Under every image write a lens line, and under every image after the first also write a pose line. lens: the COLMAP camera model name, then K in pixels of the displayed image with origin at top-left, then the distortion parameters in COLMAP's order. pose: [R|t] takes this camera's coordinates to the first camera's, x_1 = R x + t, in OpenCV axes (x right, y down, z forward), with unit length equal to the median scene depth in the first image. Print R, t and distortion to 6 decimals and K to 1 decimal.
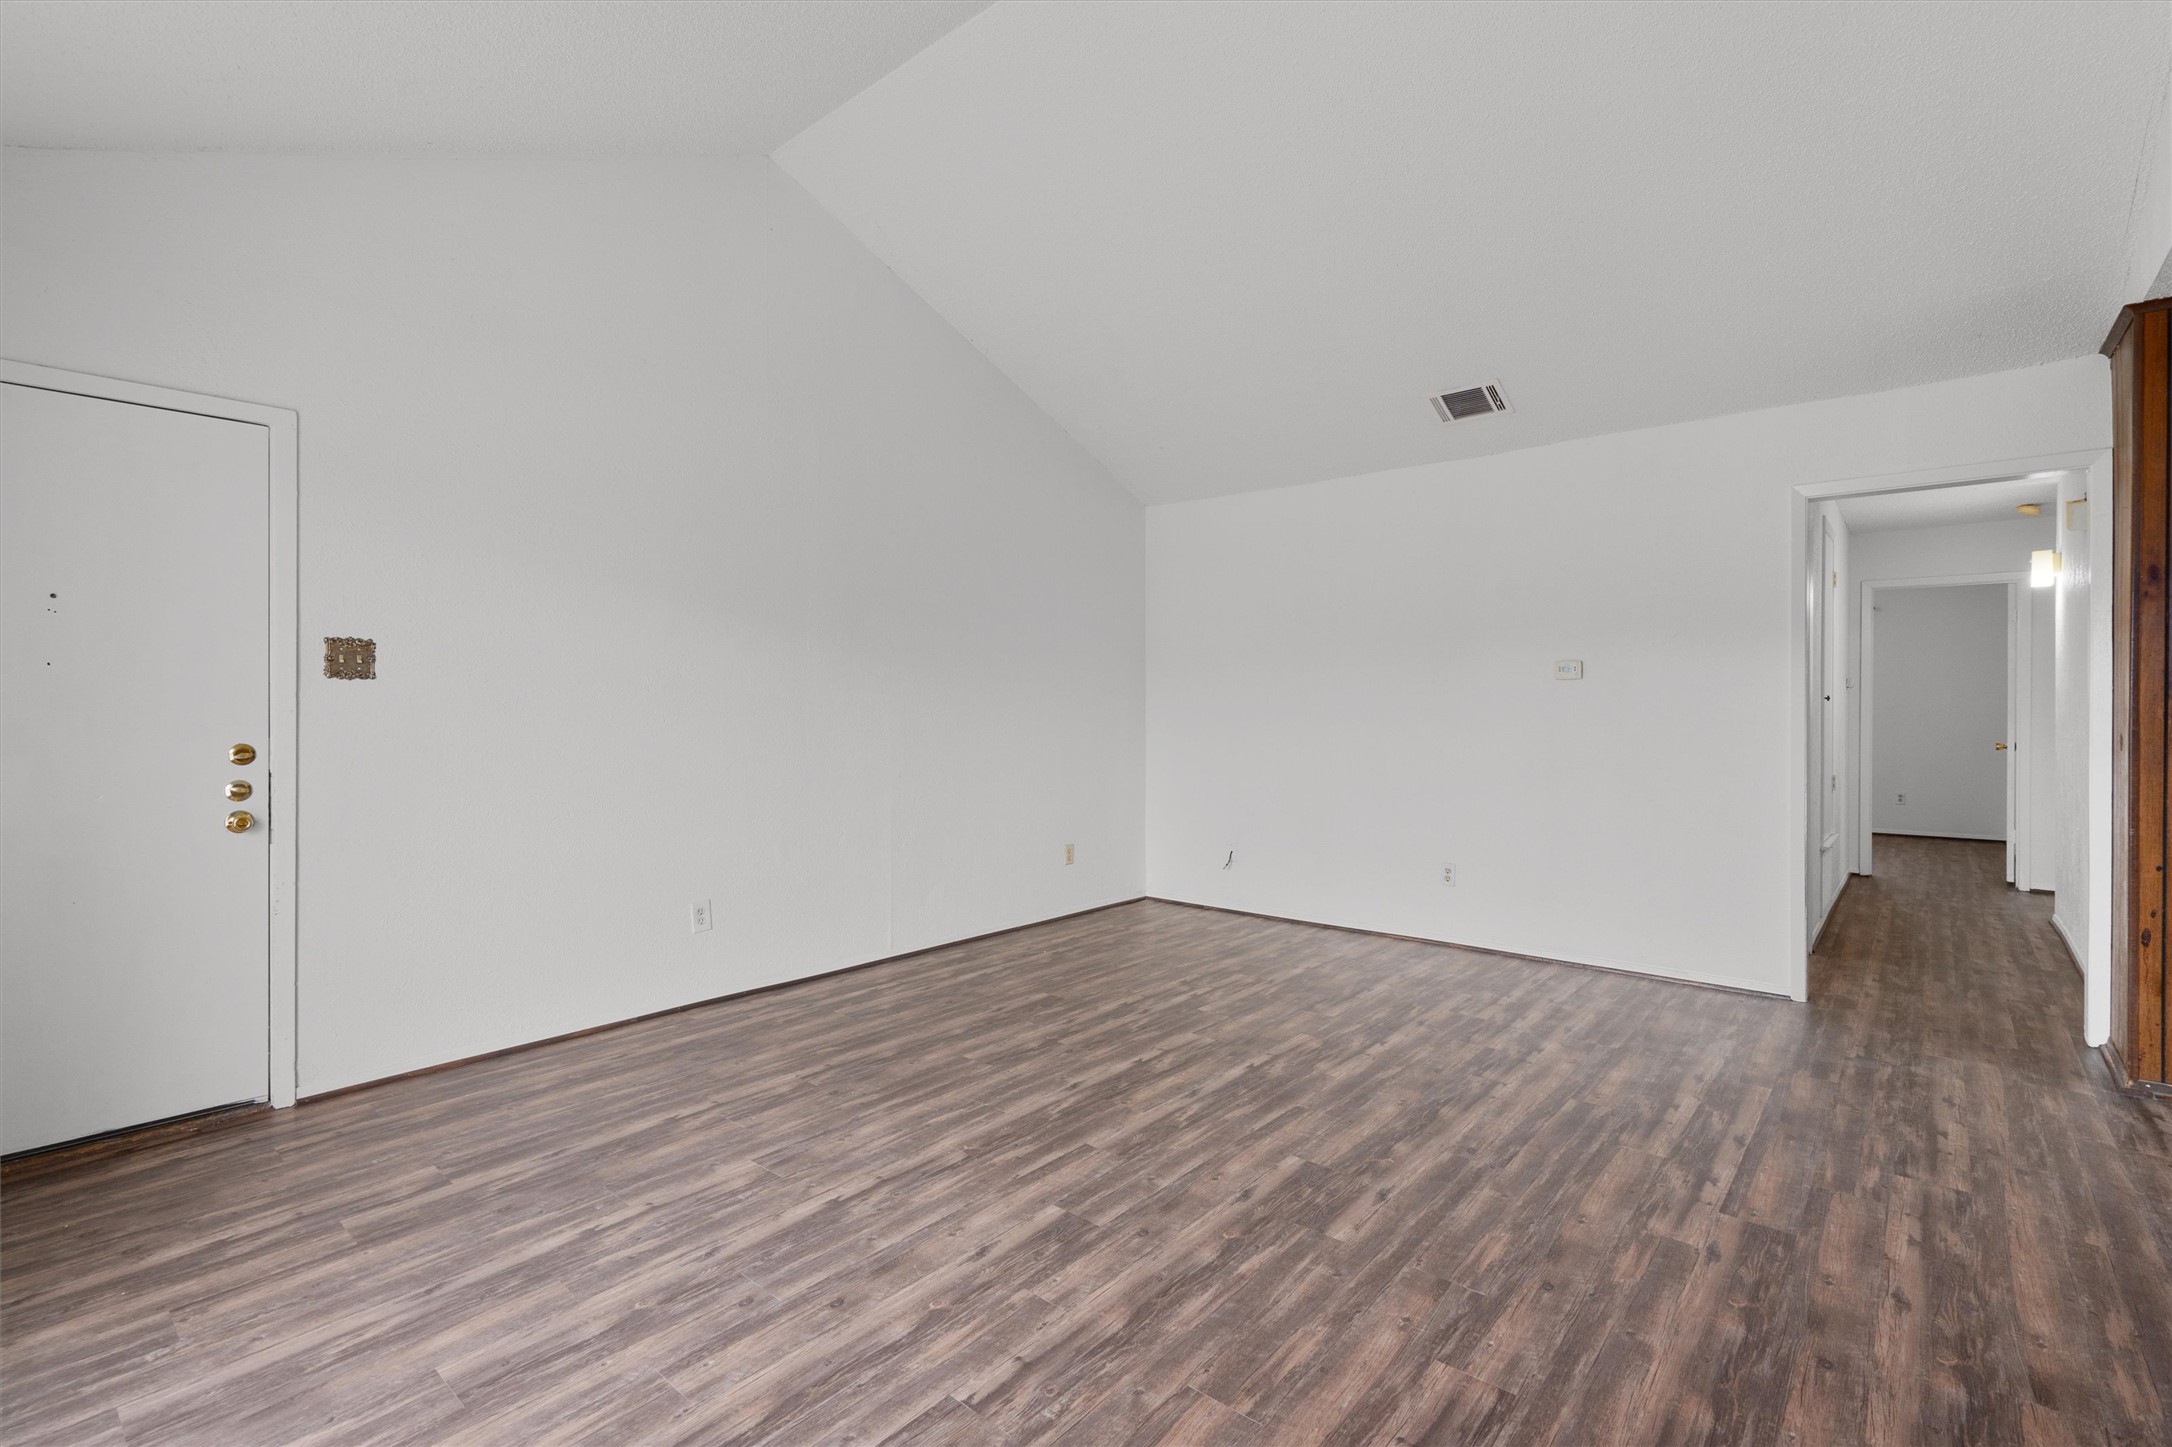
lens RADIAL K [[988.0, 0, 1066.5], [0, 988.0, 712.6], [0, 0, 1]] dist [-0.004640, 0.000793]
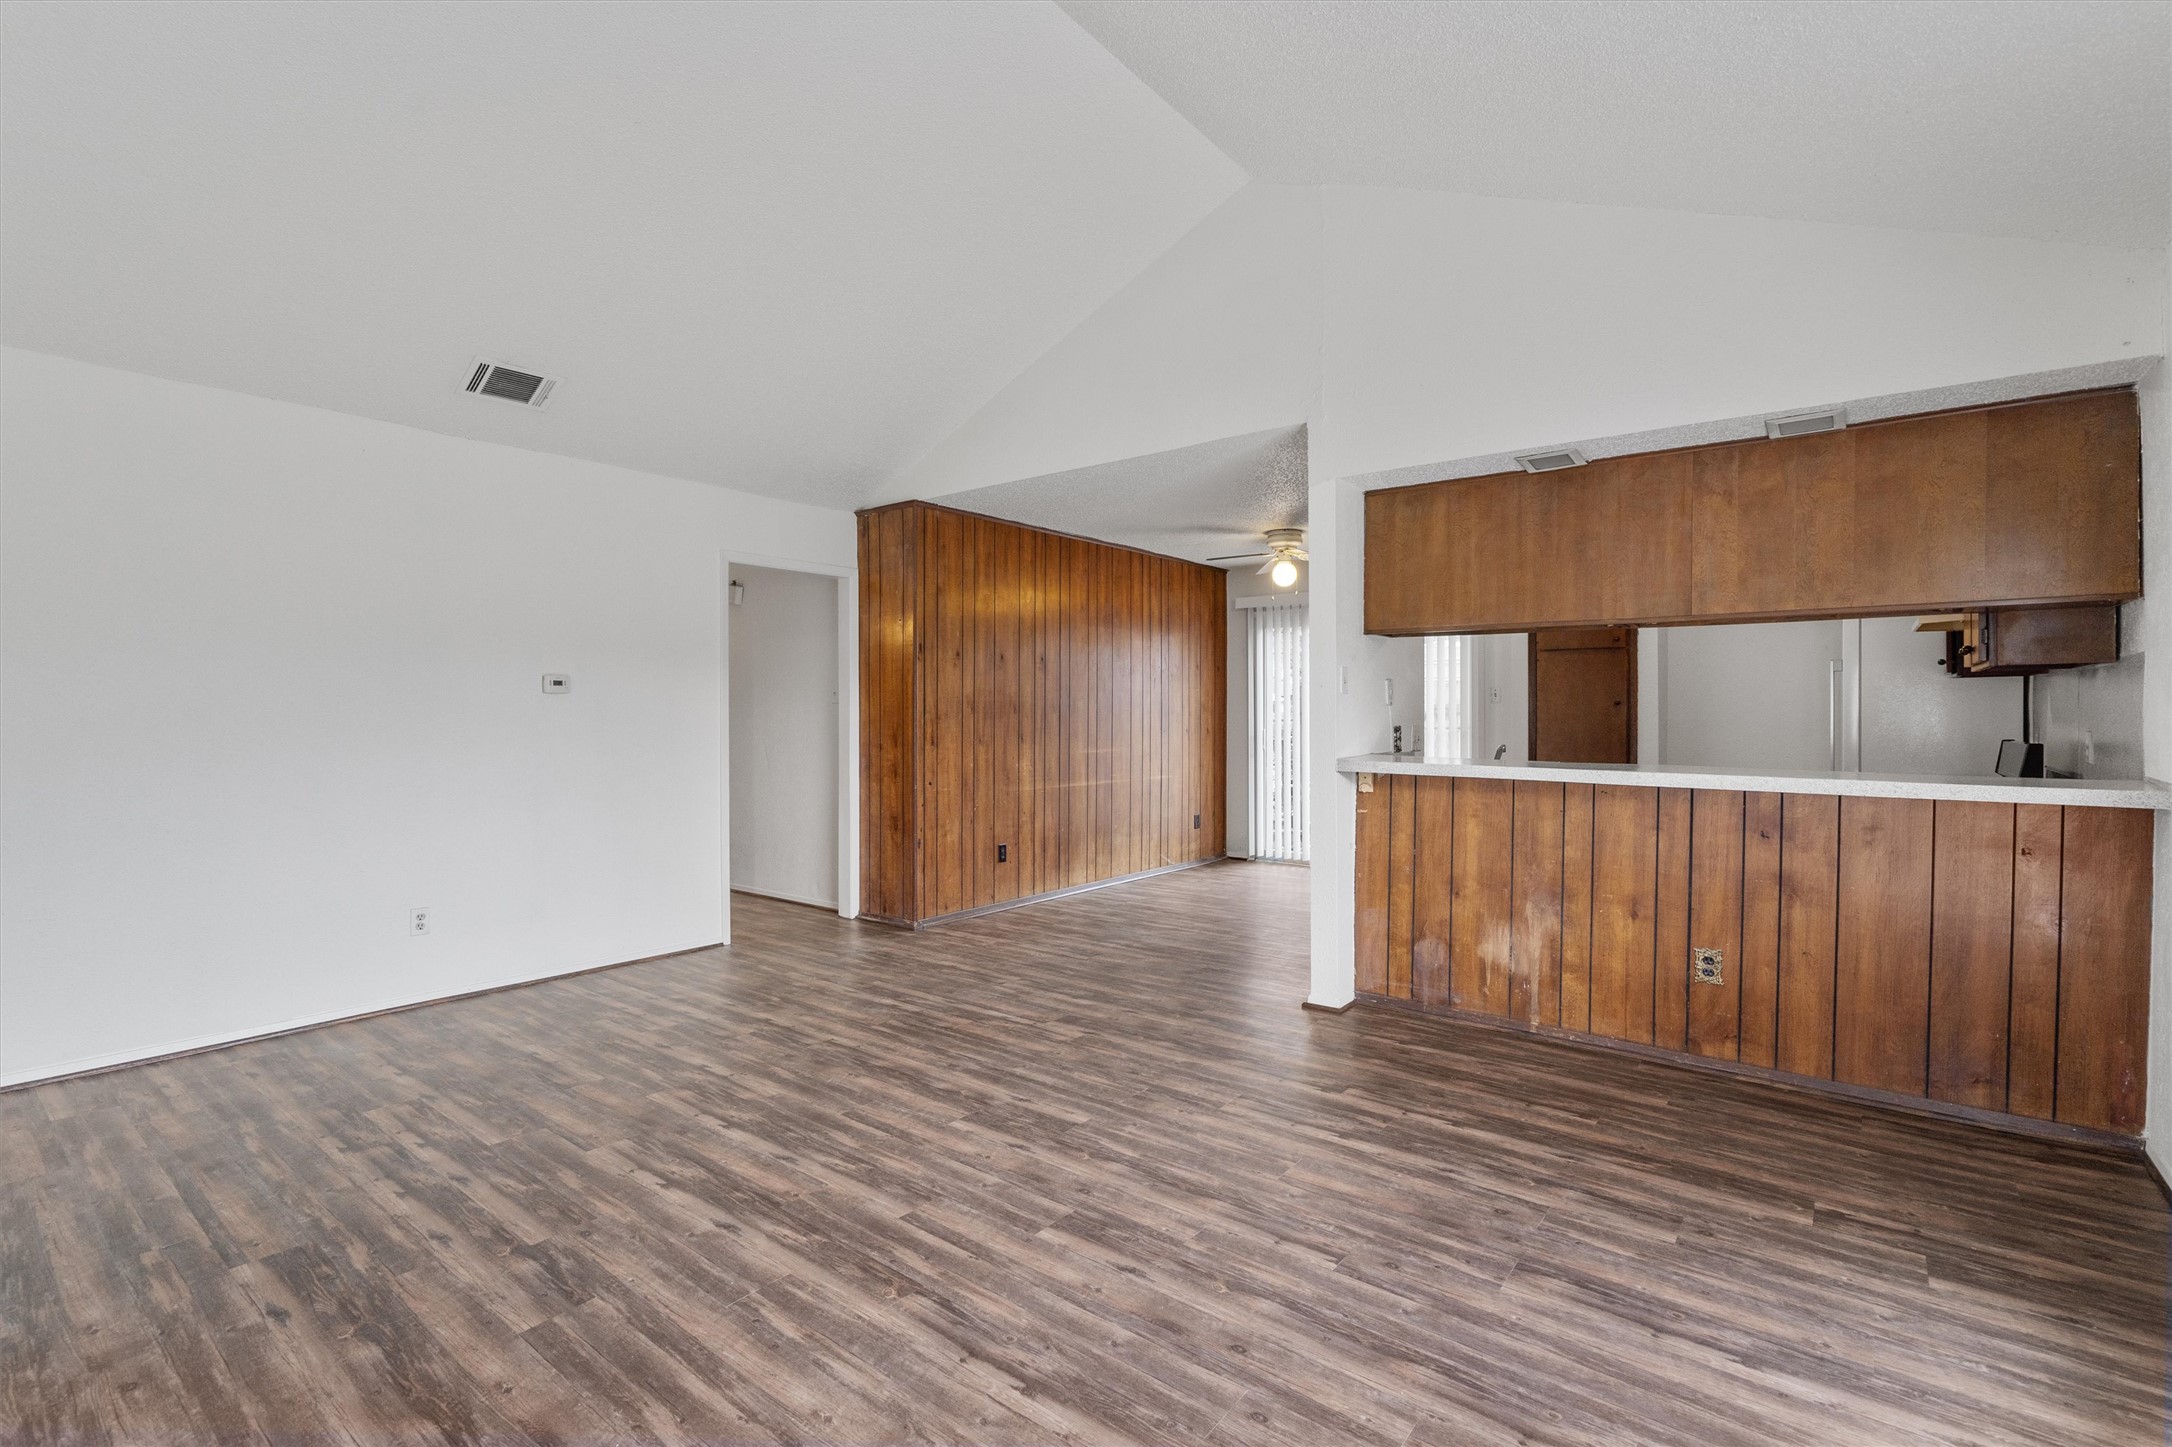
lens RADIAL K [[988.0, 0, 1066.4], [0, 988.0, 727.9], [0, 0, 1]] dist [-0.004640, 0.000793]
pose [[-0.041001, -0.010175, 0.999107, -0.813249], [0.008638, 0.999907, 0.010538, -0.007742], [-0.999122, 0.009062, -0.040909, 0.833657]]
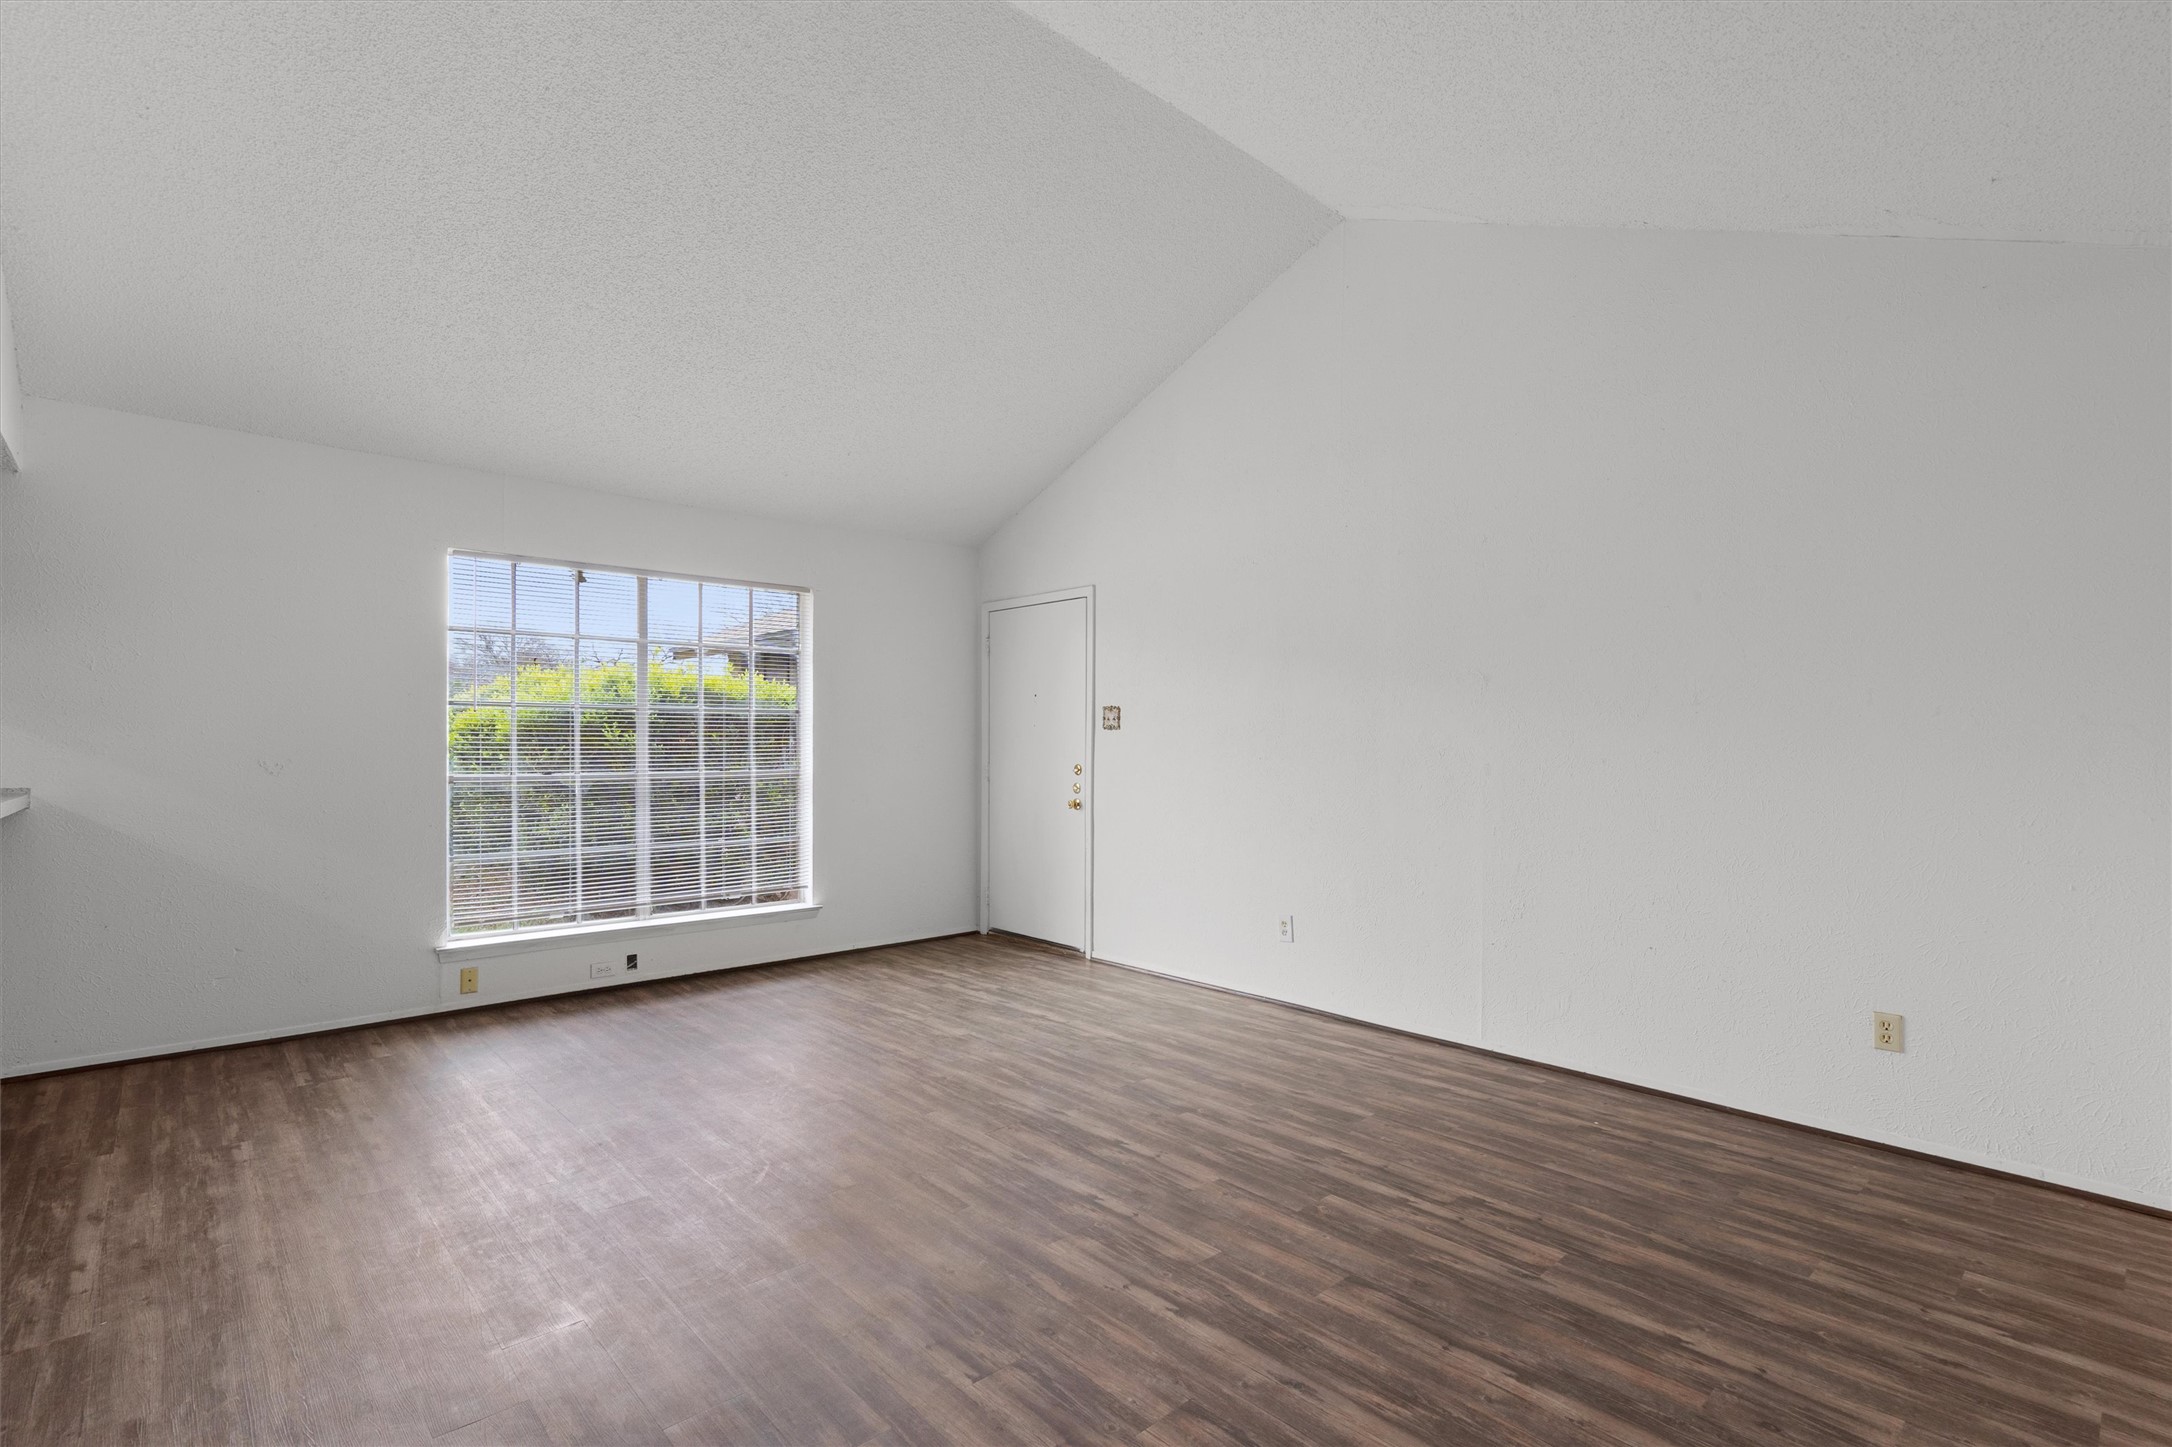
lens RADIAL K [[988.0, 0, 1092.4], [0, 988.0, 737.7], [0, 0, 1]] dist [-0.004640, 0.000793]
pose [[-0.089530, -0.004402, -0.995974, 1.135408], [-0.013756, 0.999900, -0.003183, -0.016327], [0.995889, 0.013416, -0.089581, 1.221375]]
